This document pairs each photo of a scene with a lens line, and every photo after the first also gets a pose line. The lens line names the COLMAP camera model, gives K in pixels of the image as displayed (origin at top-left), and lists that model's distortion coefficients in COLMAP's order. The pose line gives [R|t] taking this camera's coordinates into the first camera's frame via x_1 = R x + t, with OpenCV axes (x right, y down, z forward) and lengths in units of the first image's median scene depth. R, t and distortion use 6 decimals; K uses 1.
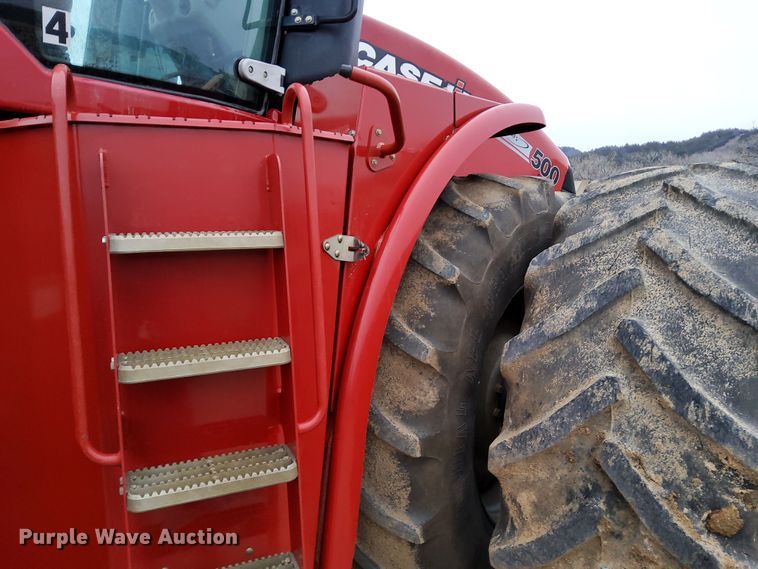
lens RADIAL K [[565.1, 0, 381.2], [0, 565.1, 283.0], [0, 0, 1]] dist [0.035948, -0.026908]
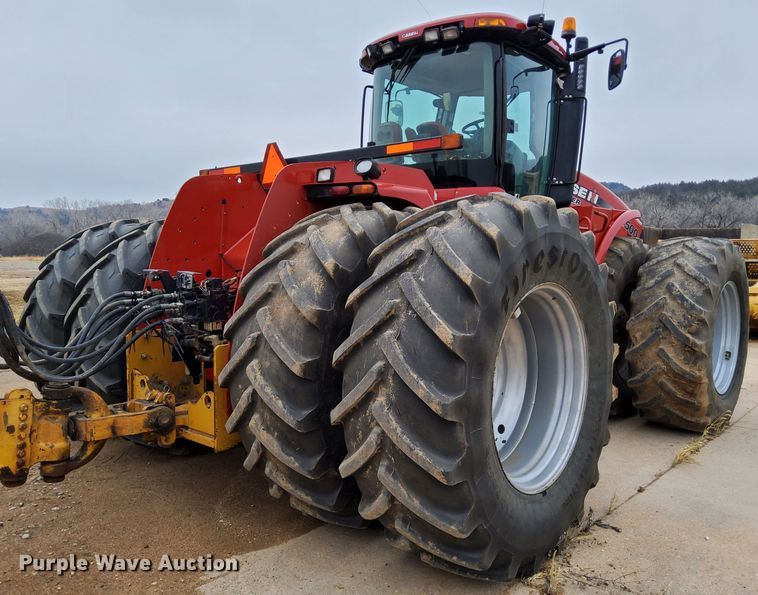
lens RADIAL K [[685.1, 0, 354.1], [0, 685.1, 329.1], [0, 0, 1]] dist [0.002759, -0.000207]
pose [[0.998811, 0.034295, -0.034661, -1.219397], [-0.034542, 0.999382, -0.006559, 0.398425], [0.034415, 0.007748, 0.999378, -2.959432]]
